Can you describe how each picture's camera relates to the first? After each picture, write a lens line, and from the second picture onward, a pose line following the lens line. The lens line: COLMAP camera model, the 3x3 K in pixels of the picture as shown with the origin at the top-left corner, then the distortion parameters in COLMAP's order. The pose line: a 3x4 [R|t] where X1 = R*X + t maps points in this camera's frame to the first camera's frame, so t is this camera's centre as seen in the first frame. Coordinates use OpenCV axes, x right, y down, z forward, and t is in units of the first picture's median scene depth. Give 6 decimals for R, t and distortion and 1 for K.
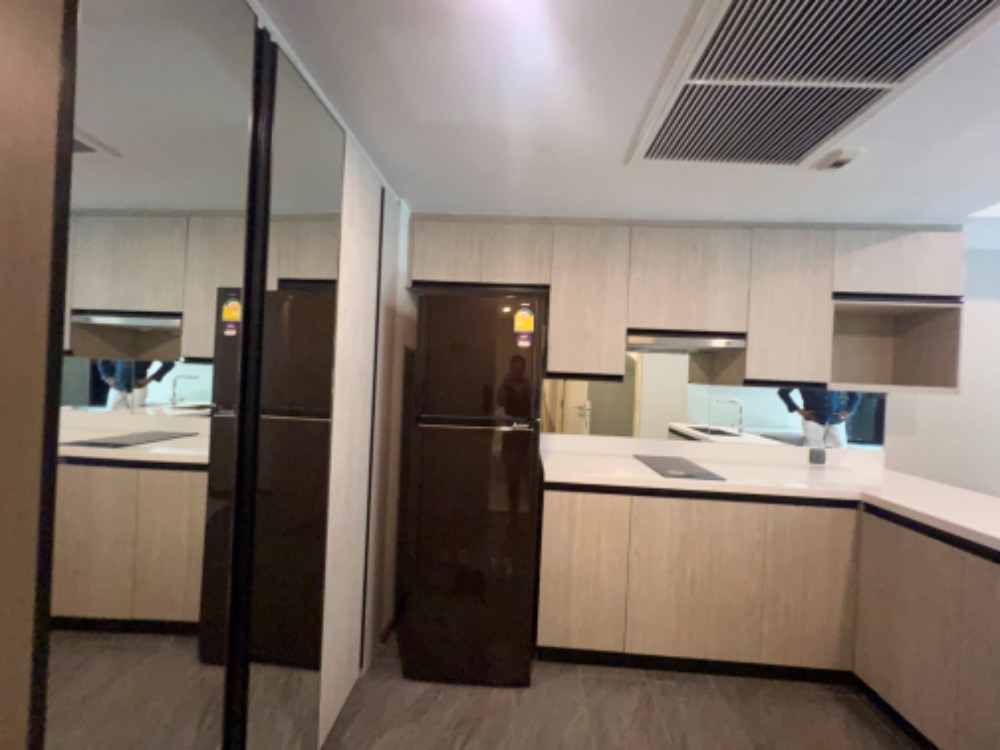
lens RADIAL K [[398.4, 0, 500.8], [0, 398.4, 376.9], [0, 0, 1]] dist [-0.002516, -0.000016]
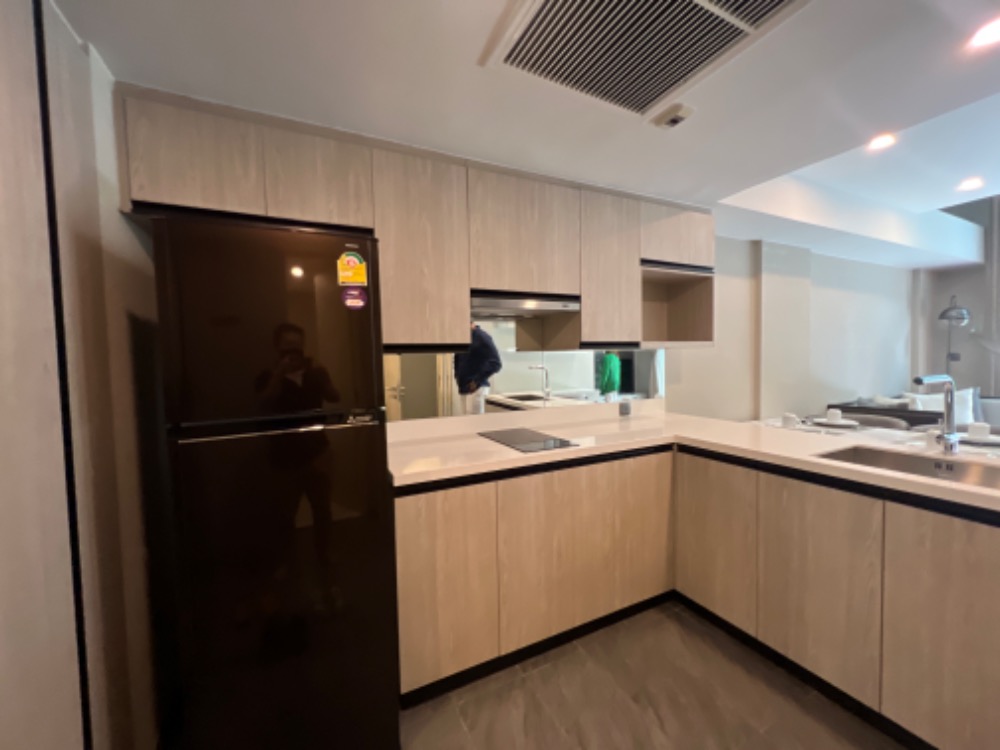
lens RADIAL K [[398.4, 0, 500.8], [0, 398.4, 376.9], [0, 0, 1]] dist [-0.002516, -0.000016]
pose [[0.868522, -0.086758, 0.487999, -0.062900], [0.061293, 0.995804, 0.067949, 0.012759], [-0.491847, -0.029104, 0.870195, 0.229059]]
